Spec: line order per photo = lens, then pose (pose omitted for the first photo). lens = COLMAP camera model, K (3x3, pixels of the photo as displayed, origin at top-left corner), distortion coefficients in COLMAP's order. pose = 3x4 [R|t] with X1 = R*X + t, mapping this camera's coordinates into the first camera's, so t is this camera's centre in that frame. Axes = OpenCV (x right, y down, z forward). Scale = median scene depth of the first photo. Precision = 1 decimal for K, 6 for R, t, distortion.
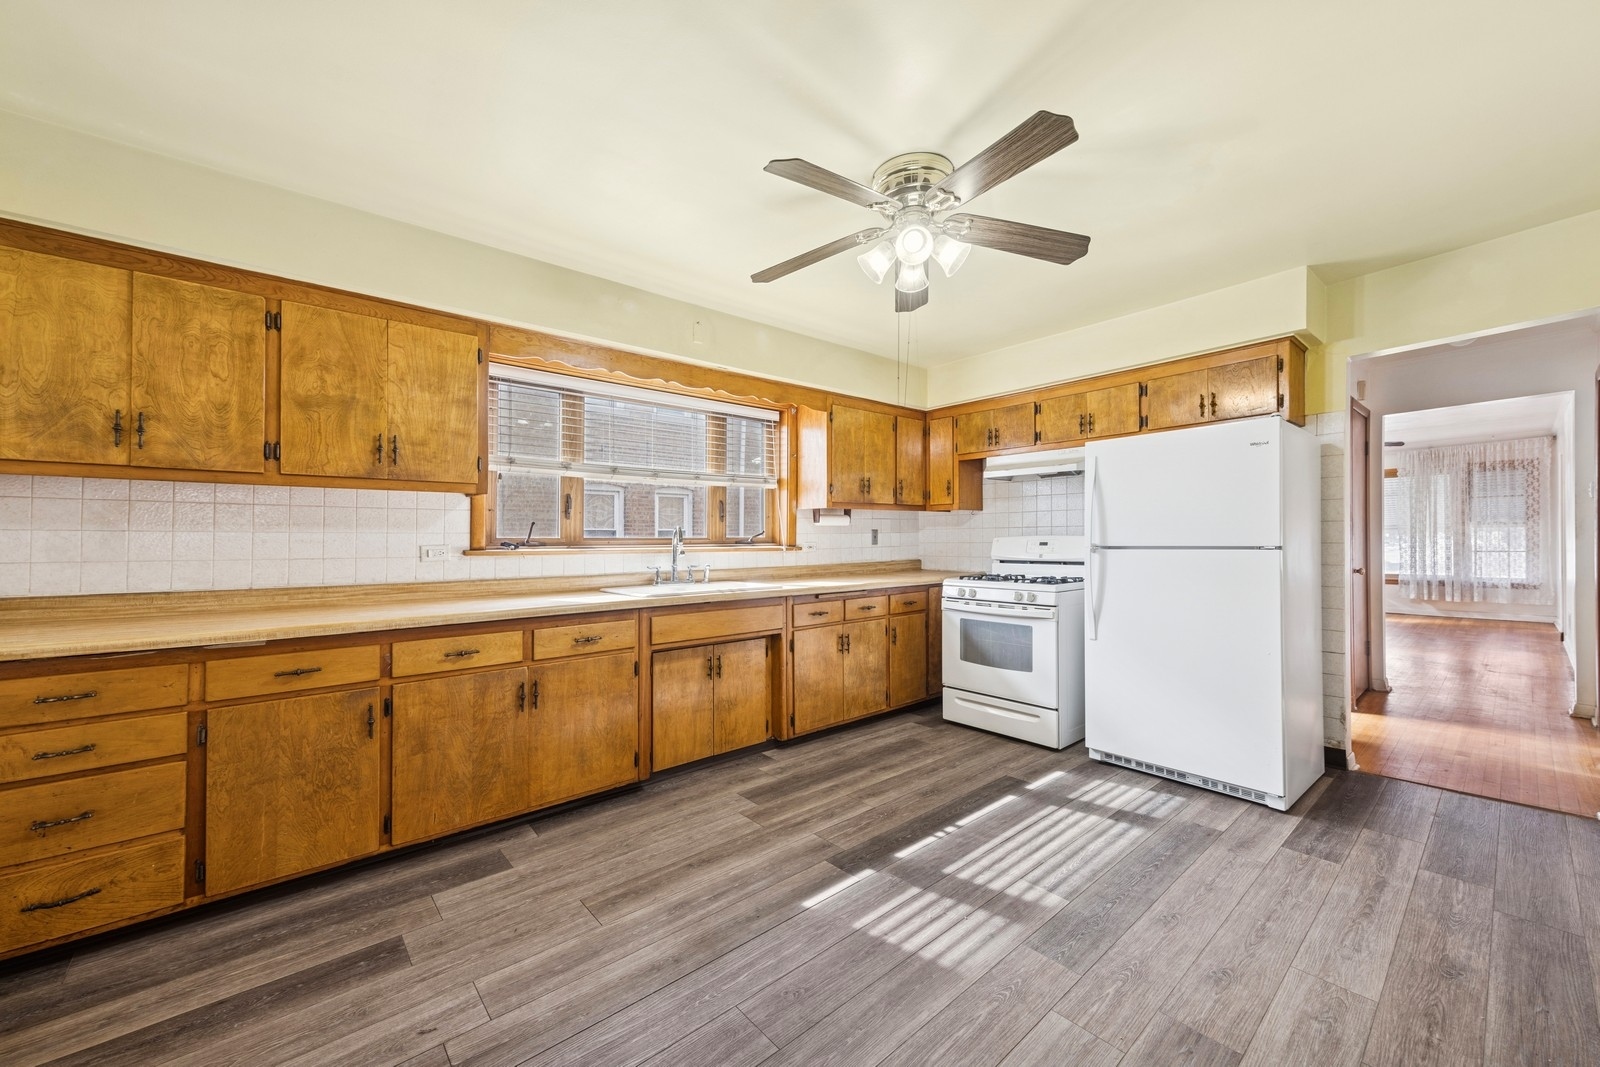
lens RADIAL K [[641.8, 0, 776.9], [0, 641.8, 536.5], [0, 0, 1]] dist [0.001073, -0.003093]
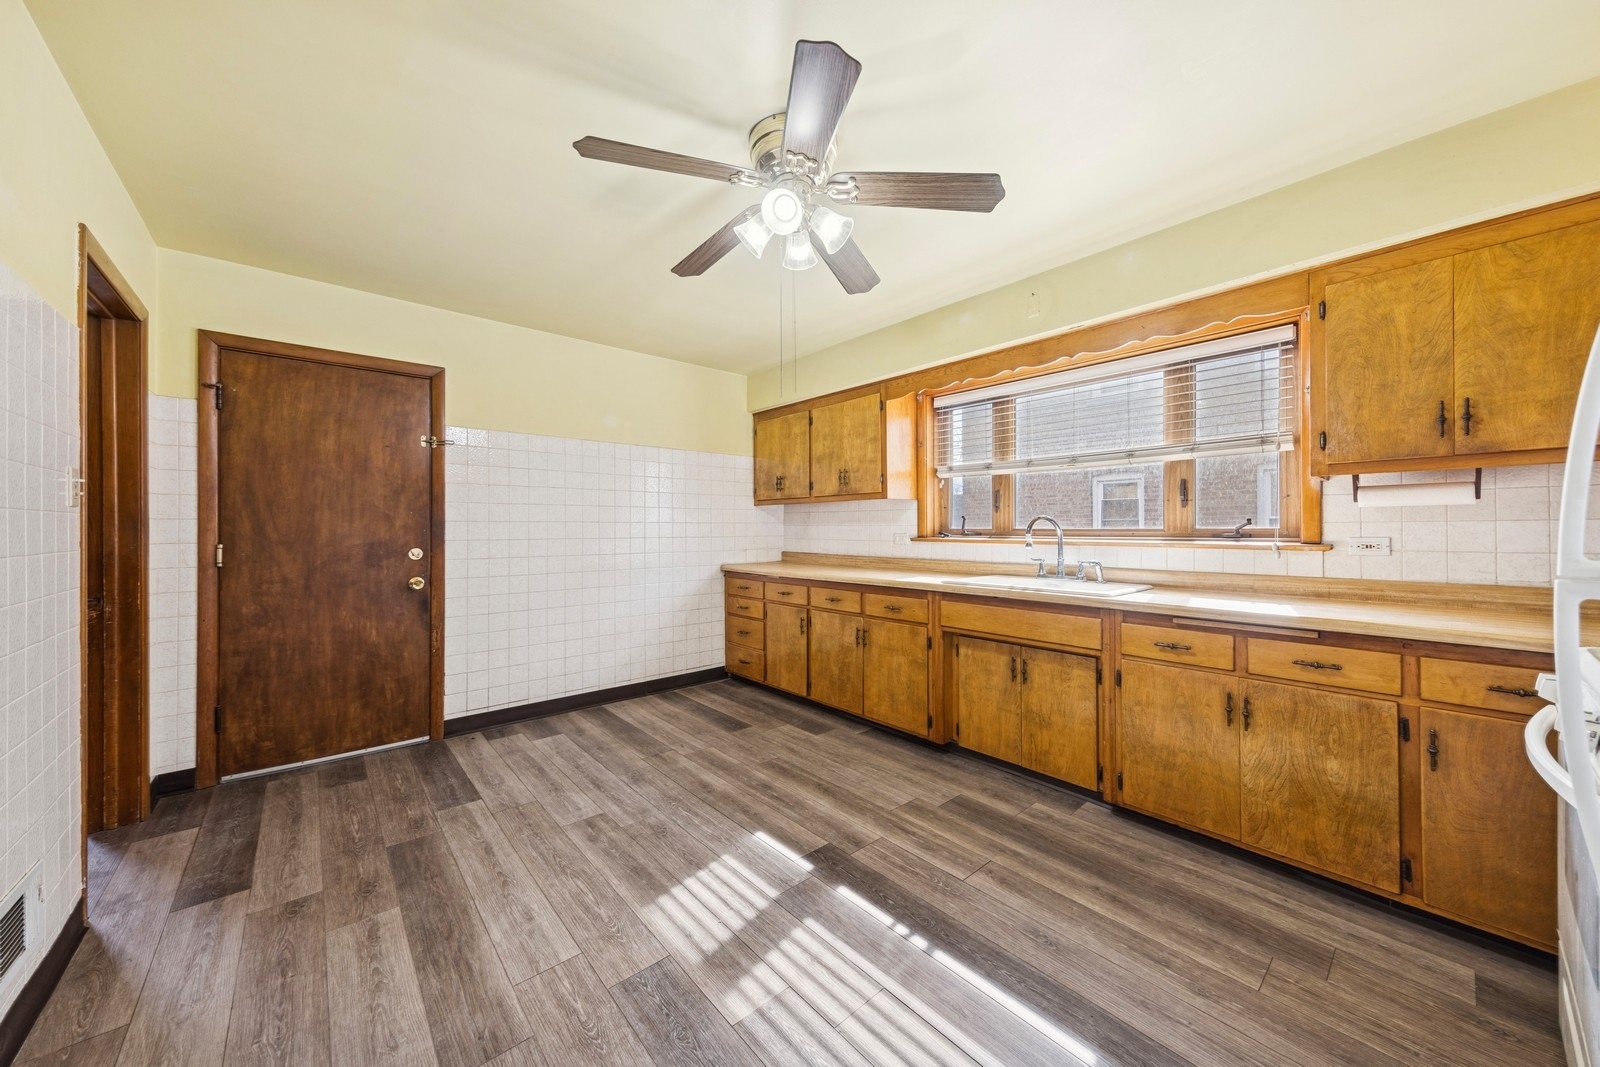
lens RADIAL K [[569.9, 0, 818.6], [0, 569.9, 533.6], [0, 0, 1]] dist [0.009135, 0.000004]
pose [[0.015178, 0.017617, -0.999730, 0.888816], [0.008497, 0.999806, 0.017747, -0.012381], [0.999849, -0.008764, 0.015025, 0.871548]]
